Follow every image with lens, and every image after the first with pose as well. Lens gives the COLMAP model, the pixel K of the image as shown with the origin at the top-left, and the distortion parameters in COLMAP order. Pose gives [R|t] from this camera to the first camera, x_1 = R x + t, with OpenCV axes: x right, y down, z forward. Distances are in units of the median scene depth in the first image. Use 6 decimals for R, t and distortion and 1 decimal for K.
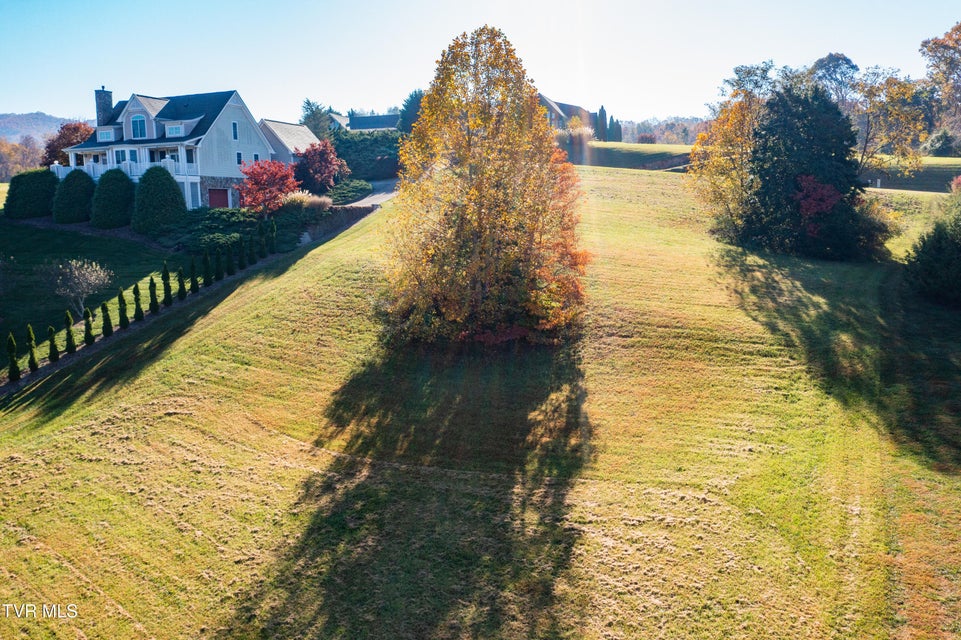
lens RADIAL K [[753.0, 0, 476.2], [0, 753.0, 353.1], [0, 0, 1]] dist [-0.002013, 0.002365]
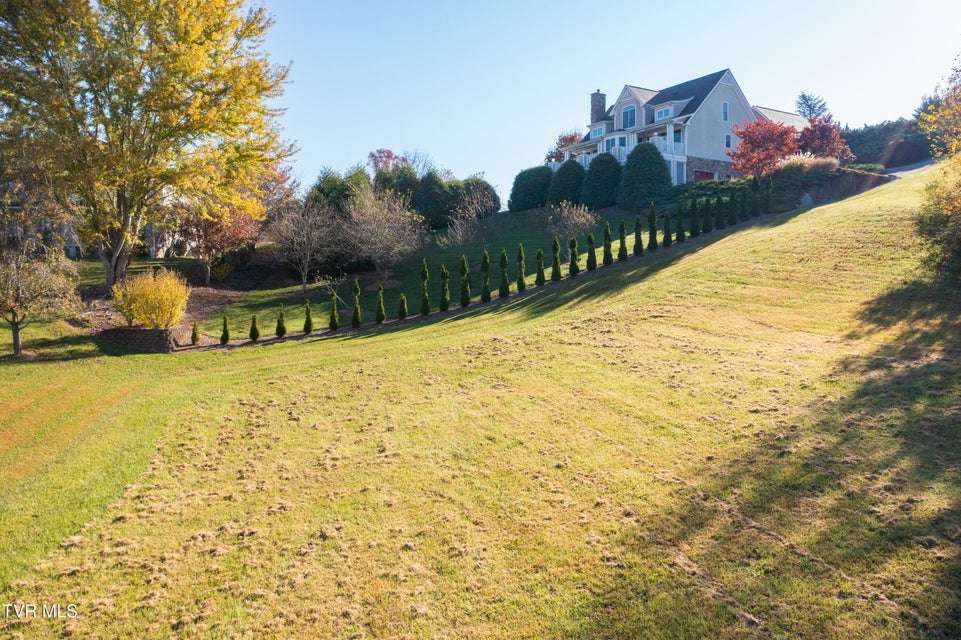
lens RADIAL K [[753.0, 0, 476.2], [0, 753.0, 353.1], [0, 0, 1]] dist [-0.002013, 0.002365]
pose [[0.828897, 0.014557, -0.559212, -0.075009], [-0.080687, 0.992319, -0.093767, 0.168076], [0.553551, 0.122844, 0.823705, 0.145925]]
